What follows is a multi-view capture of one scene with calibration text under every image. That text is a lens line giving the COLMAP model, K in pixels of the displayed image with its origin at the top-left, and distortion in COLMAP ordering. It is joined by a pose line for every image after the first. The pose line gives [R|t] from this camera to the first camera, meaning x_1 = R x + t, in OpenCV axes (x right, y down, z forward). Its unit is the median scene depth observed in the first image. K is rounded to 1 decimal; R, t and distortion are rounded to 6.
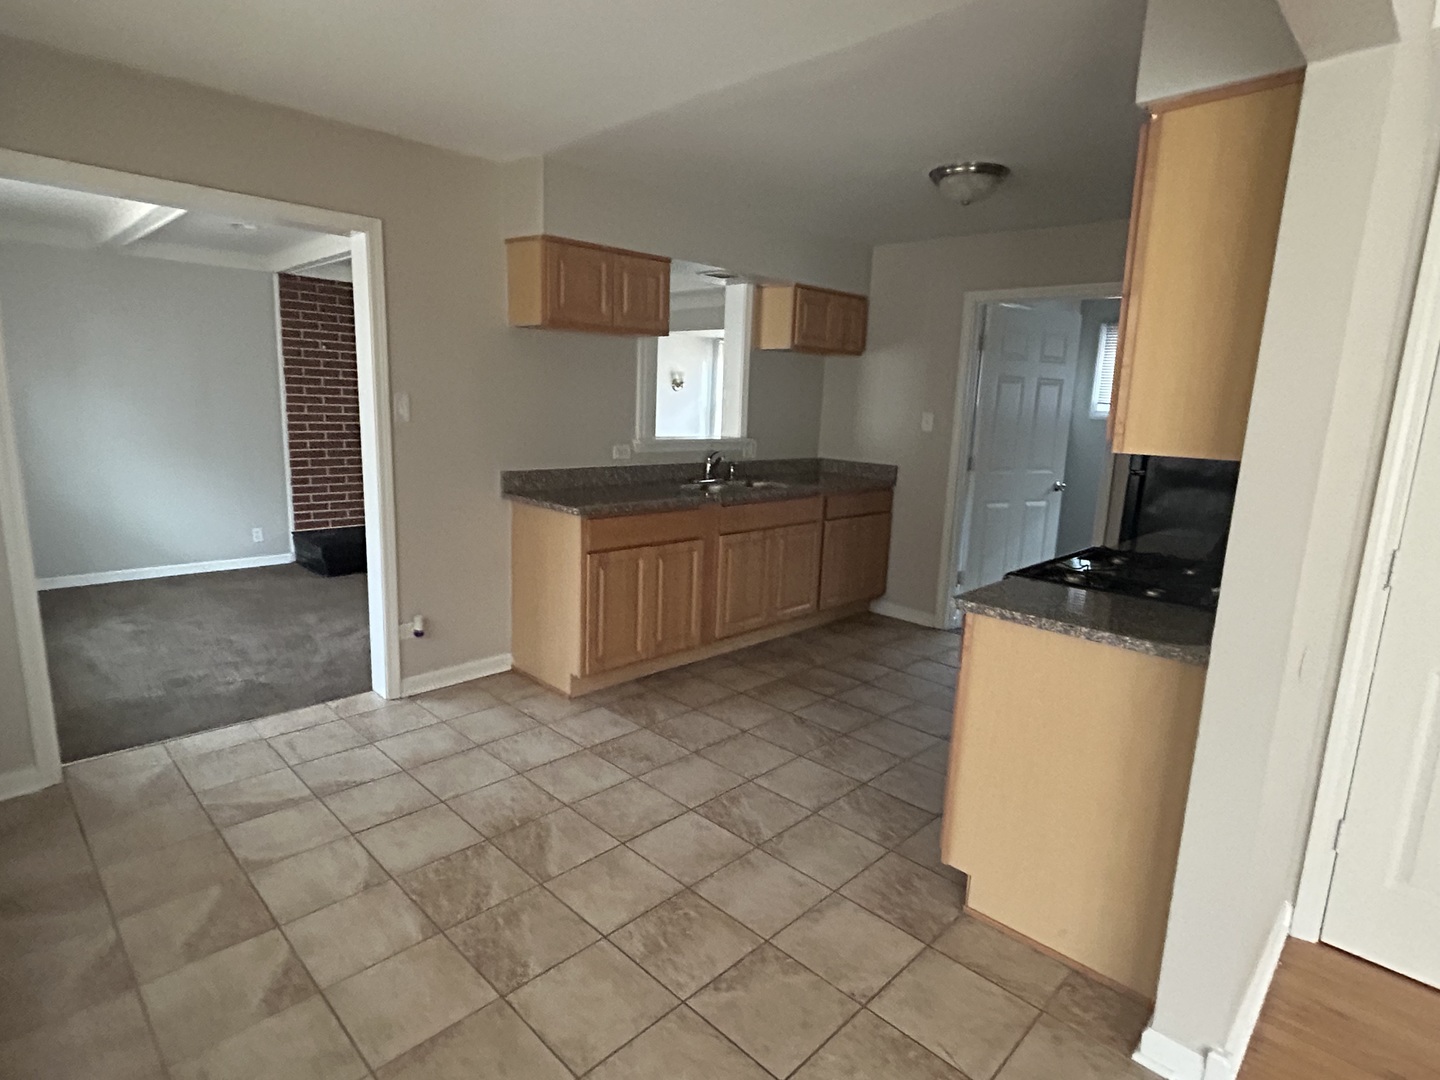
lens RADIAL K [[770.8, 0, 716.7], [0, 770.8, 541.6], [0, 0, 1]] dist [-0.004819, 0.000191]
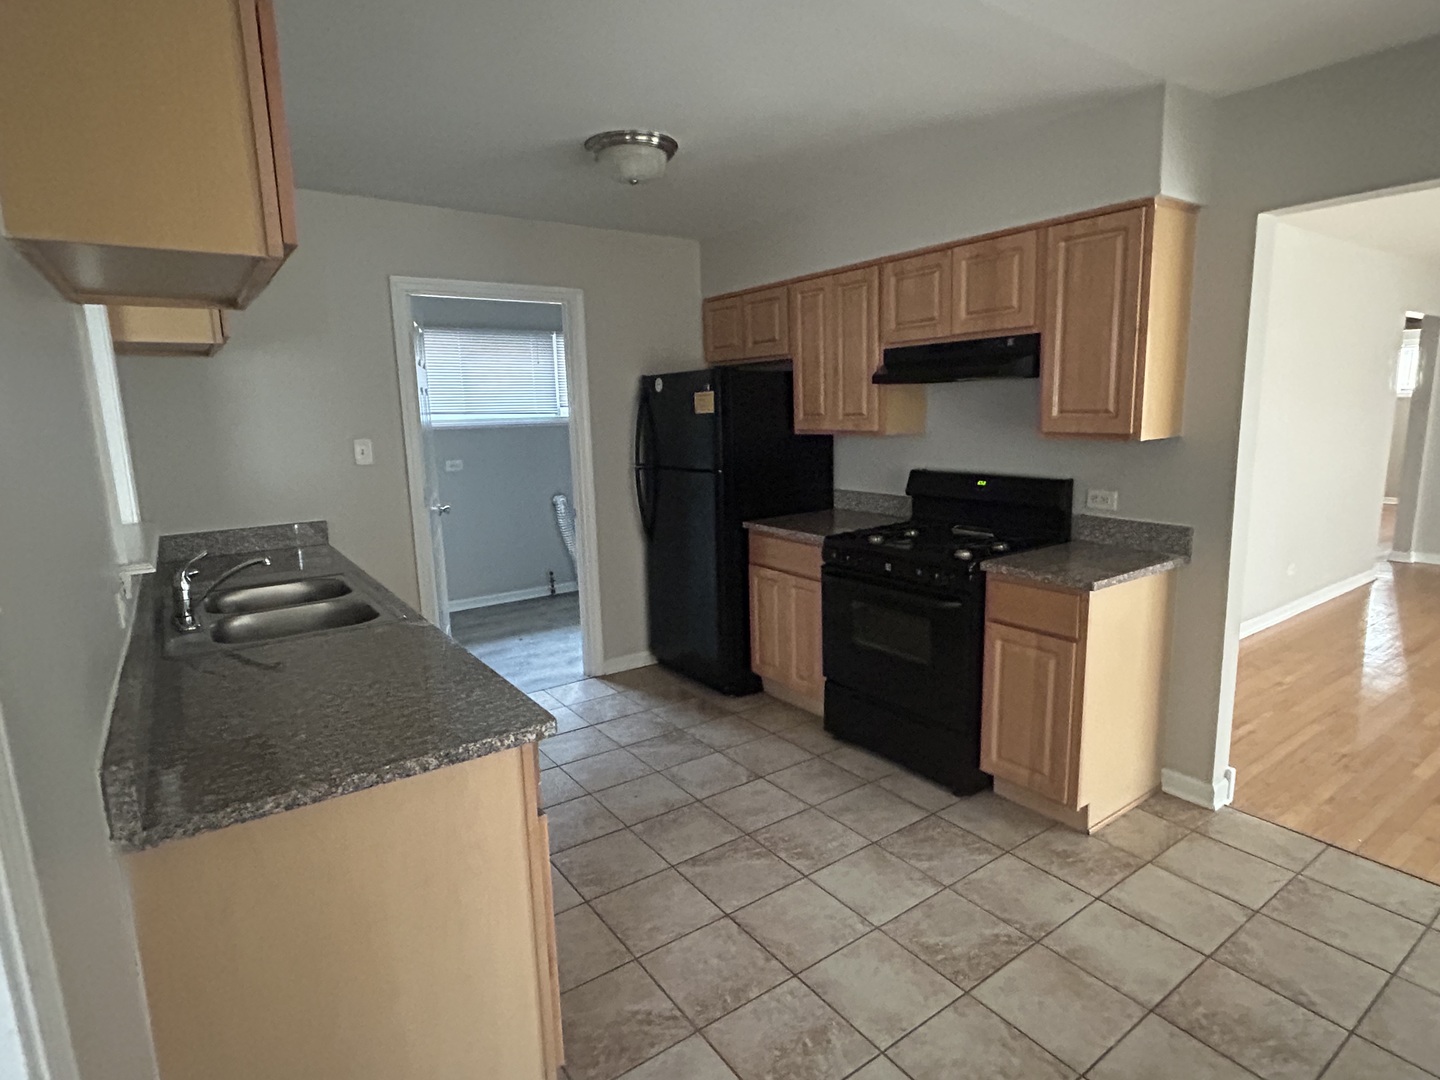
lens RADIAL K [[770.8, 0, 725.0], [0, 770.8, 541.9], [0, 0, 1]] dist [-0.004819, 0.000191]
pose [[0.179299, -0.214476, 0.960131, -0.309115], [0.217027, 0.960526, 0.174036, -0.106879], [-0.959558, 0.177170, 0.218768, 0.449462]]
